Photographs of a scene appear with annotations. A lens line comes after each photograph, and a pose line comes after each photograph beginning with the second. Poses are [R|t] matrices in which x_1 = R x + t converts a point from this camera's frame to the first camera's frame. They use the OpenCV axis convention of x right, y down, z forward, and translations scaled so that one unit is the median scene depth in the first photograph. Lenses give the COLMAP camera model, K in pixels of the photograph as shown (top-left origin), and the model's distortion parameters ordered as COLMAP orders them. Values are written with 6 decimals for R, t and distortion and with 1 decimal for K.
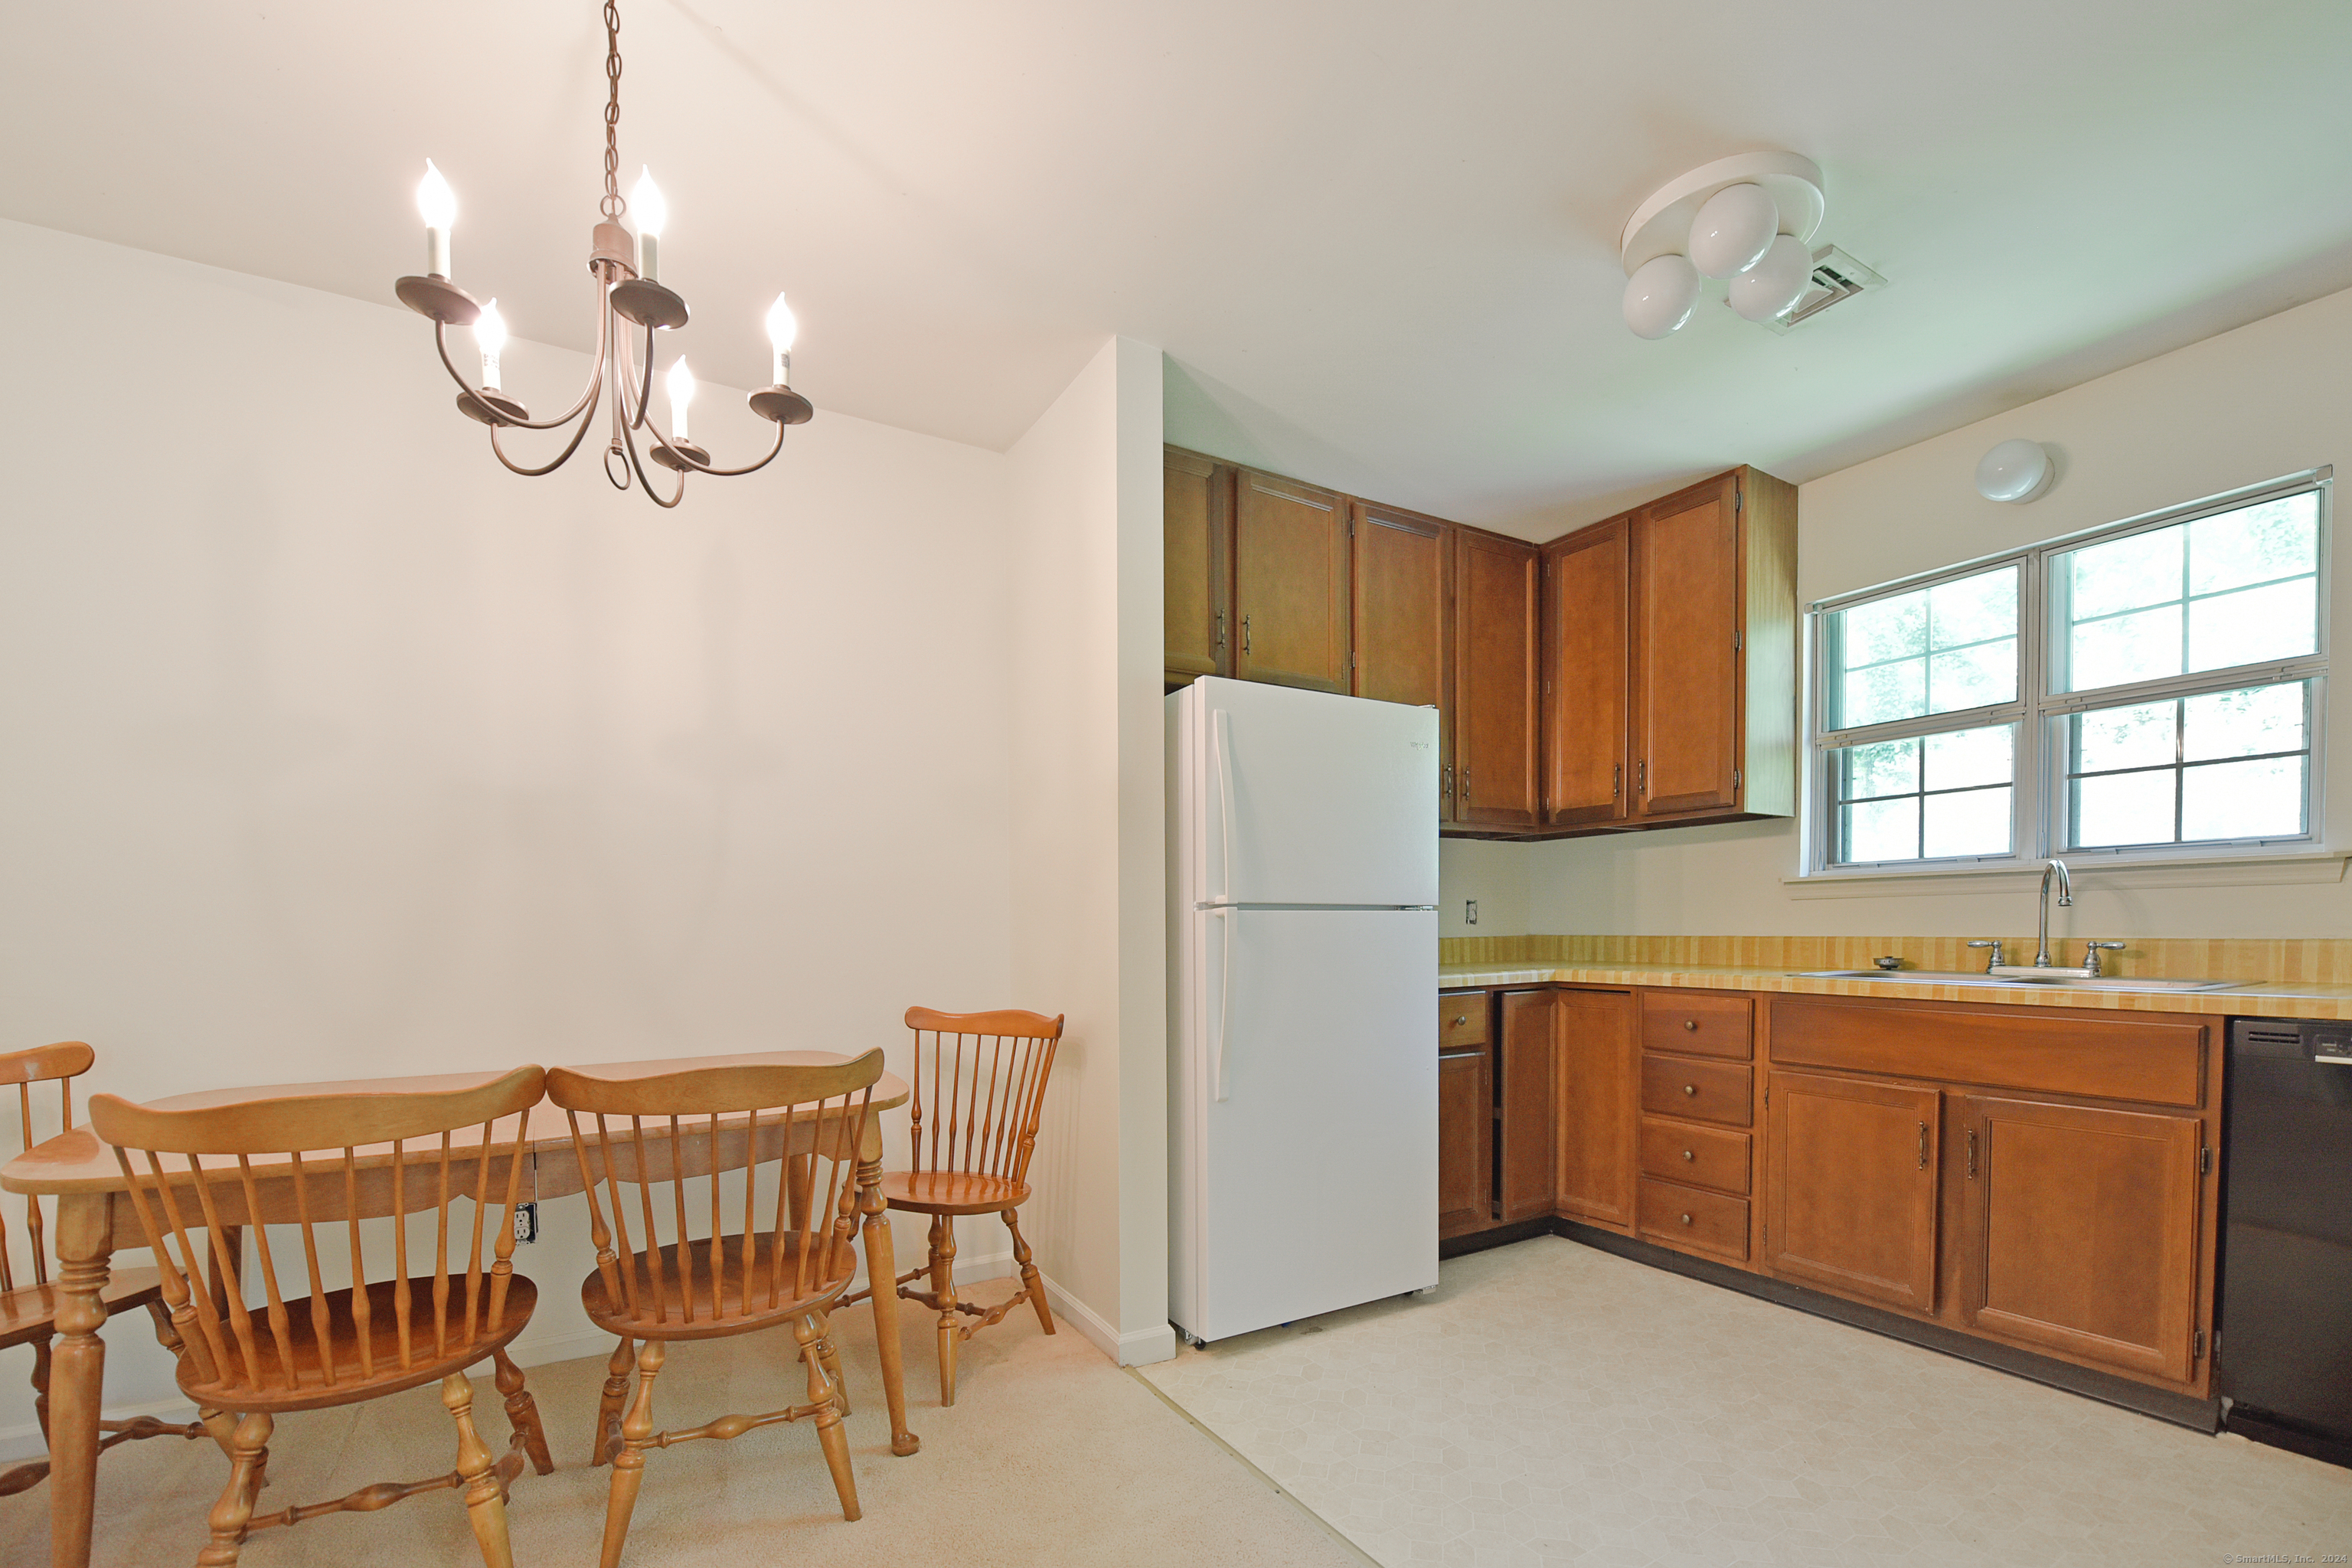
lens RADIAL K [[997.1, 0, 1189.8], [0, 997.1, 953.1], [0, 0, 1]] dist [-0.019907, -0.000377]
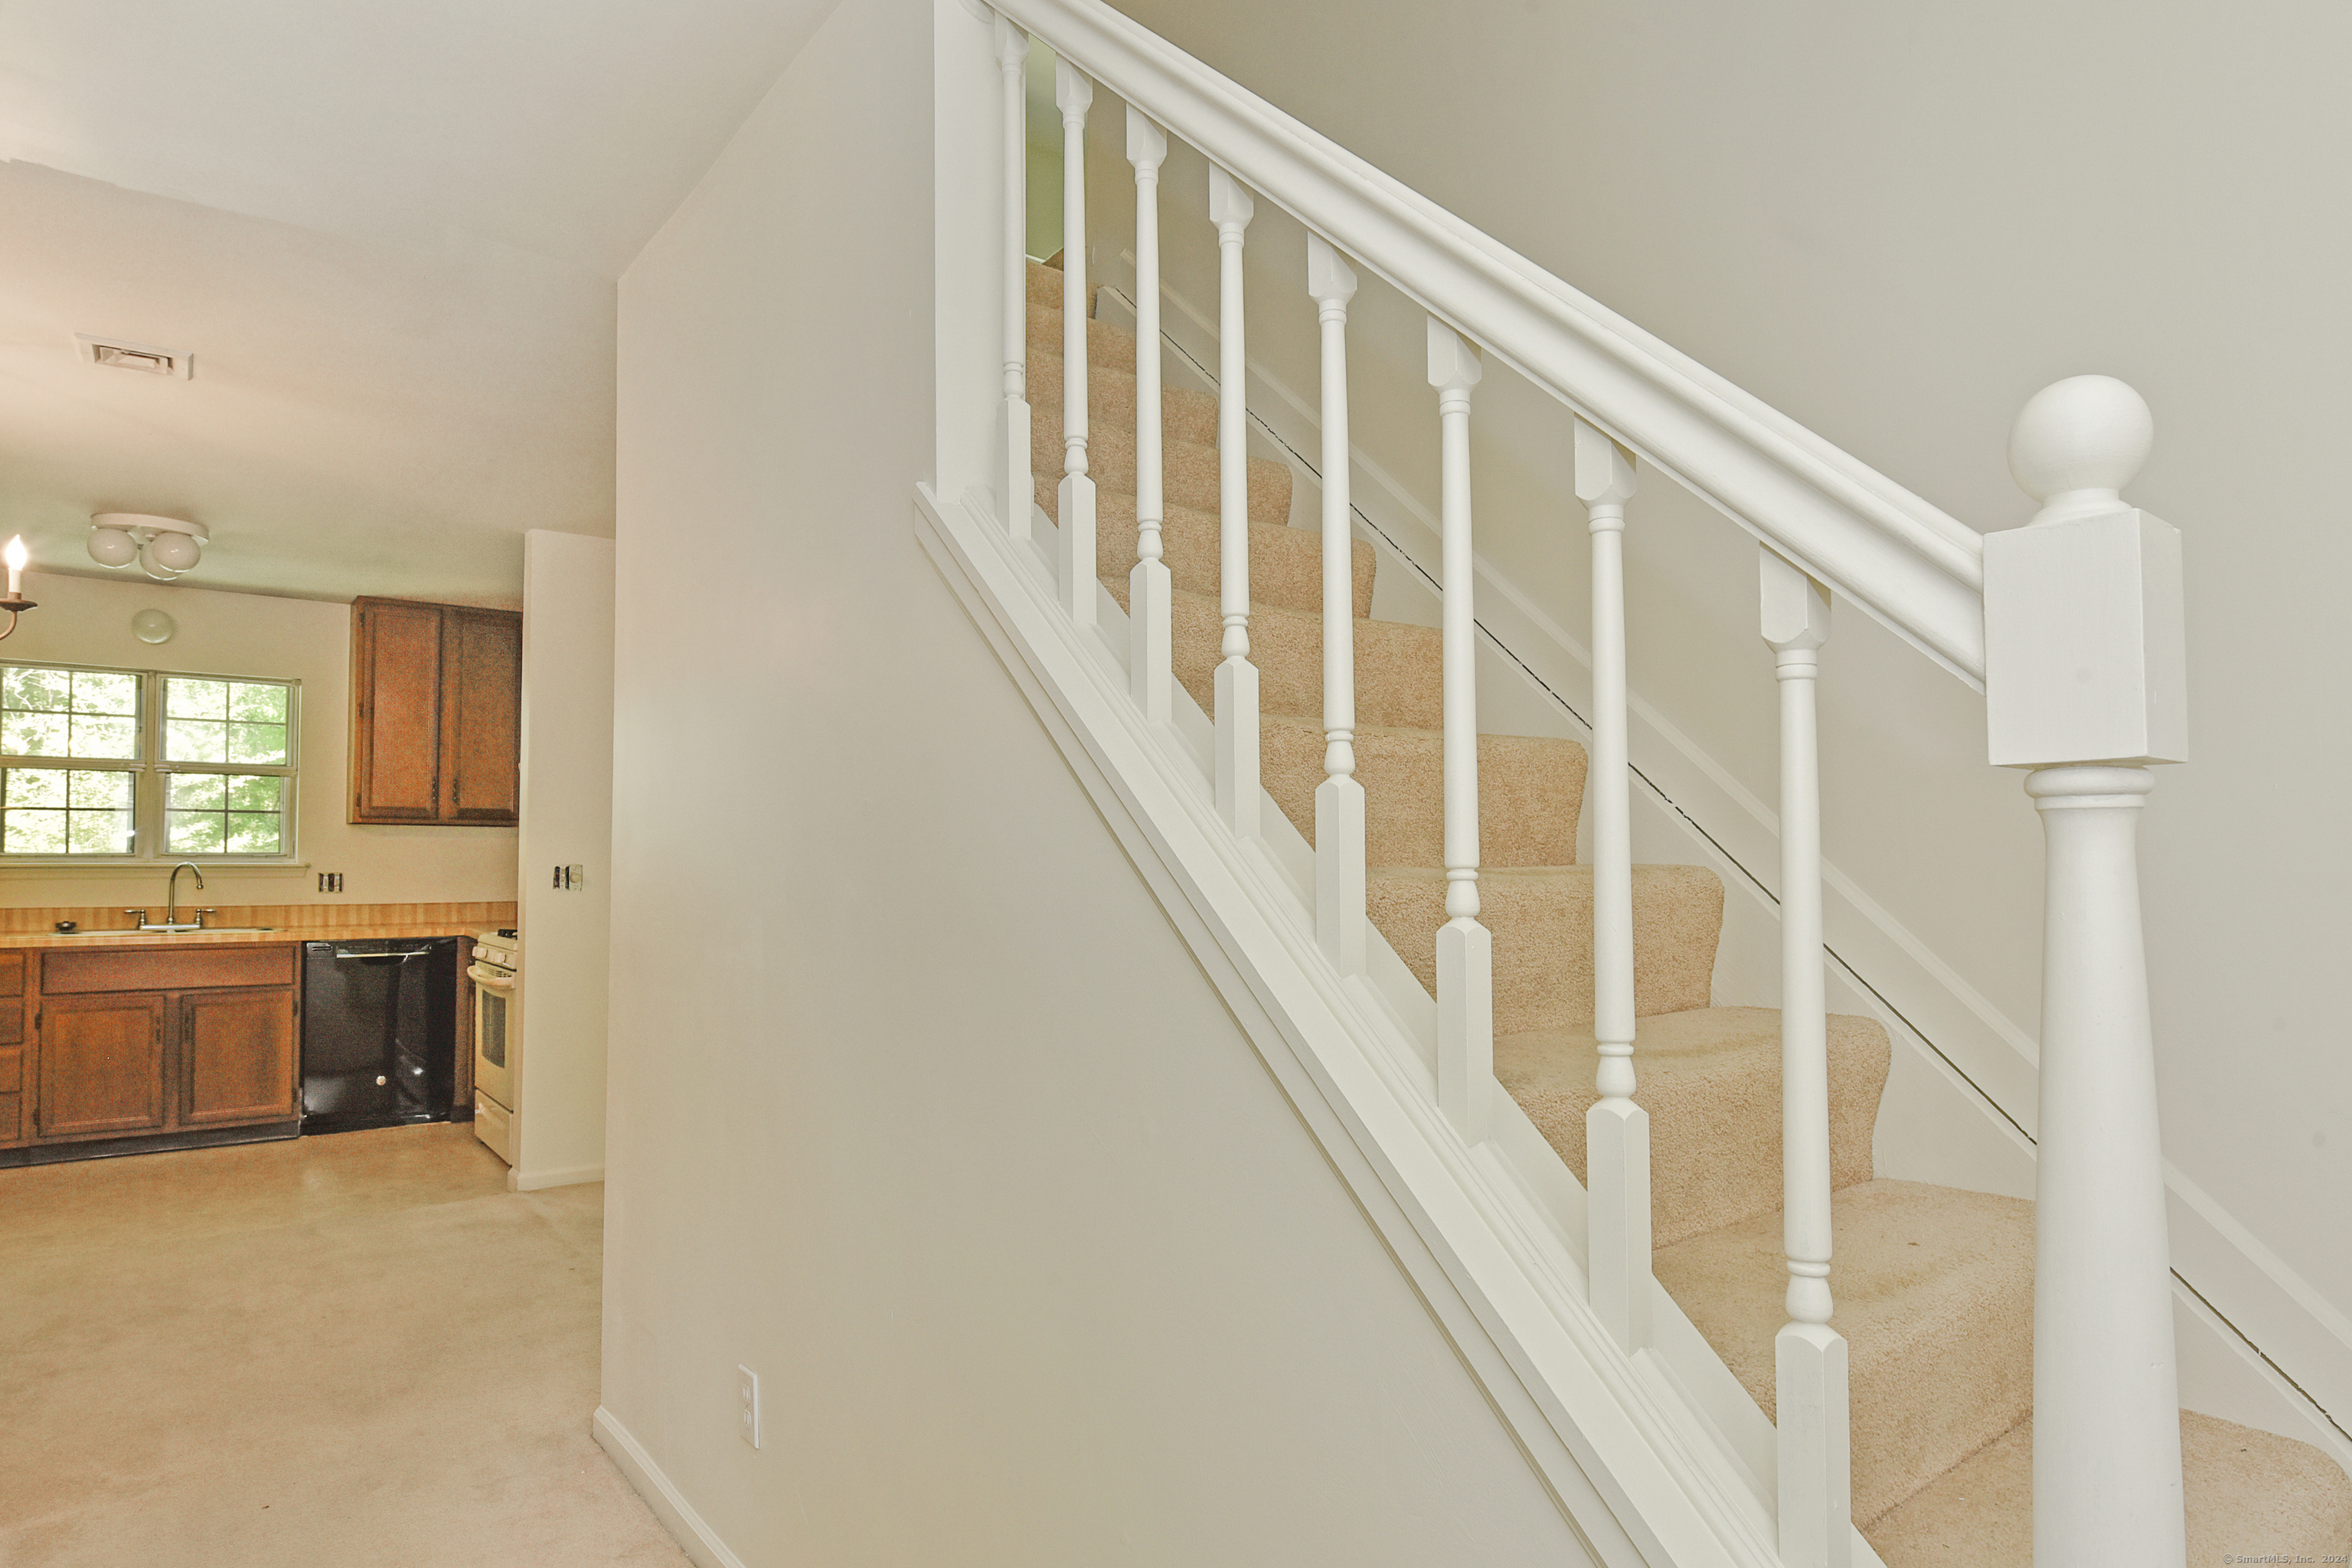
lens RADIAL K [[1398.0, 0, 1173.8], [0, 1398.0, 831.9], [0, 0, 1]] dist [-0.039939, 0.017613]
pose [[-0.104502, 0.030064, 0.994070, -1.720495], [0.026930, 0.999262, -0.027390, -0.033643], [-0.994160, 0.023908, -0.105234, -0.490117]]
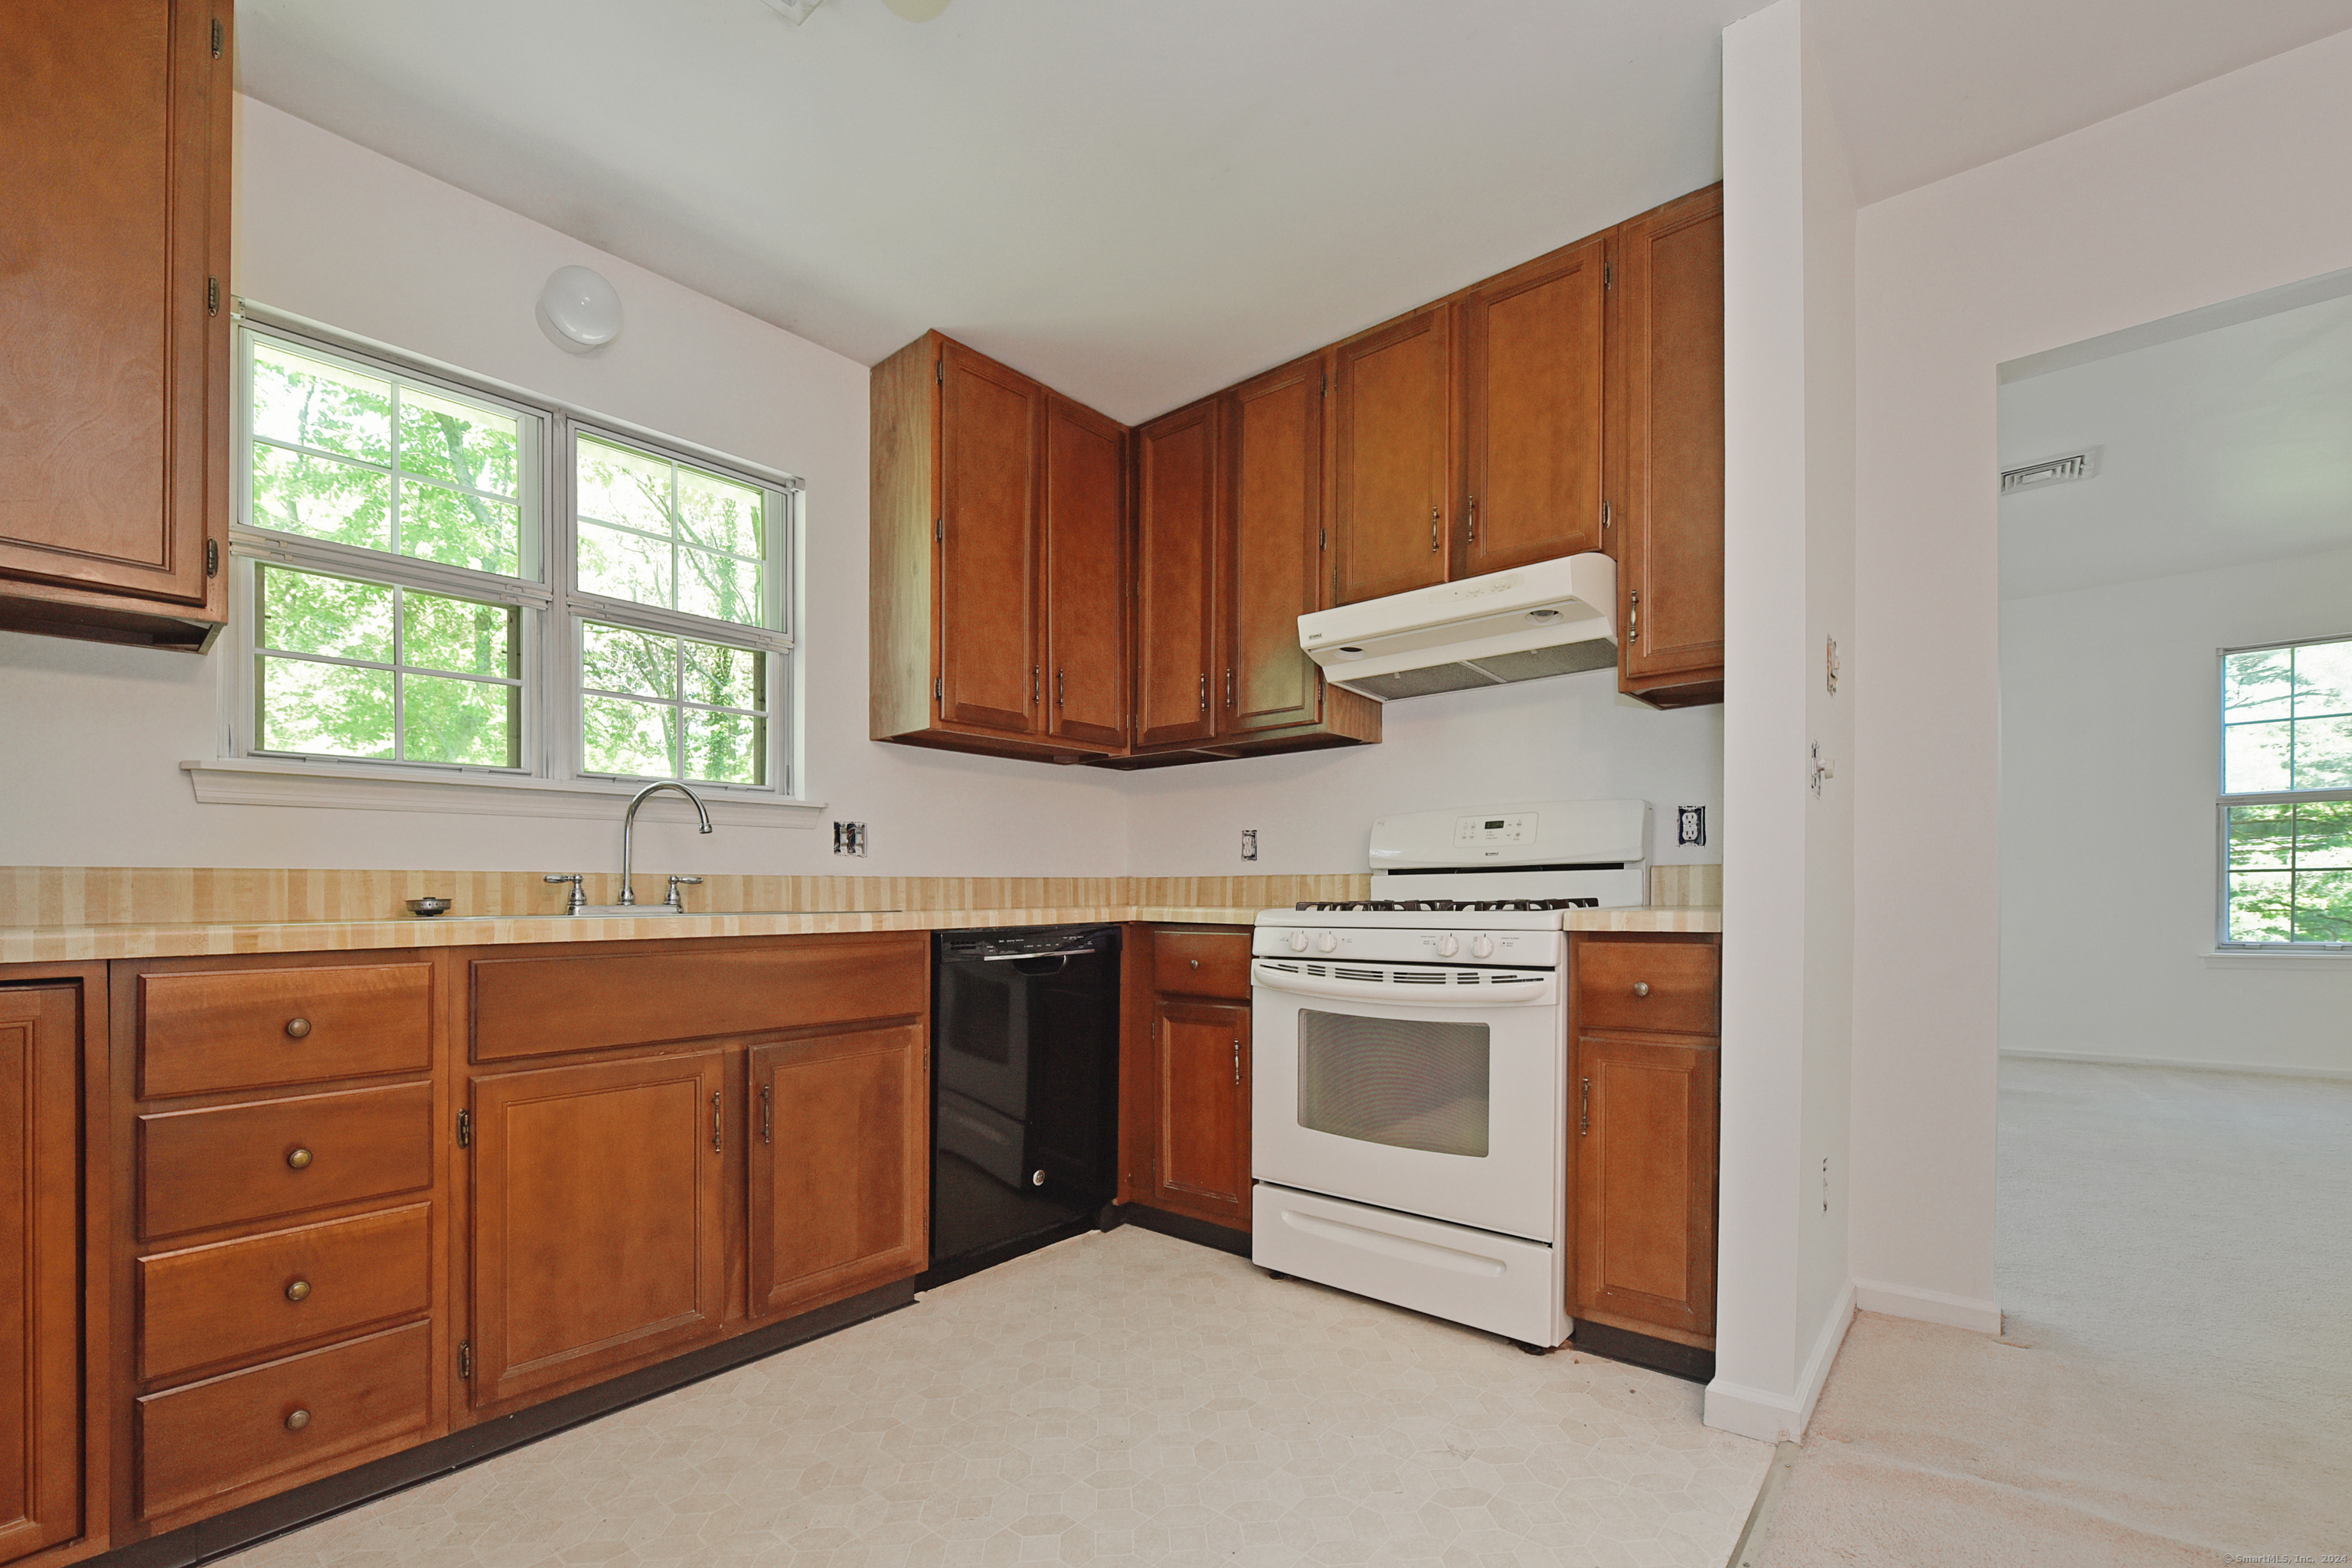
lens RADIAL K [[1012.4, 0, 1179.8], [0, 1012.4, 909.3], [0, 0, 1]] dist [-0.000784, -0.000323]
pose [[-0.315288, 0.003722, 0.948989, -0.136483], [0.038744, 0.999209, 0.008953, 0.029423], [-0.948205, 0.039591, -0.315183, 0.834698]]
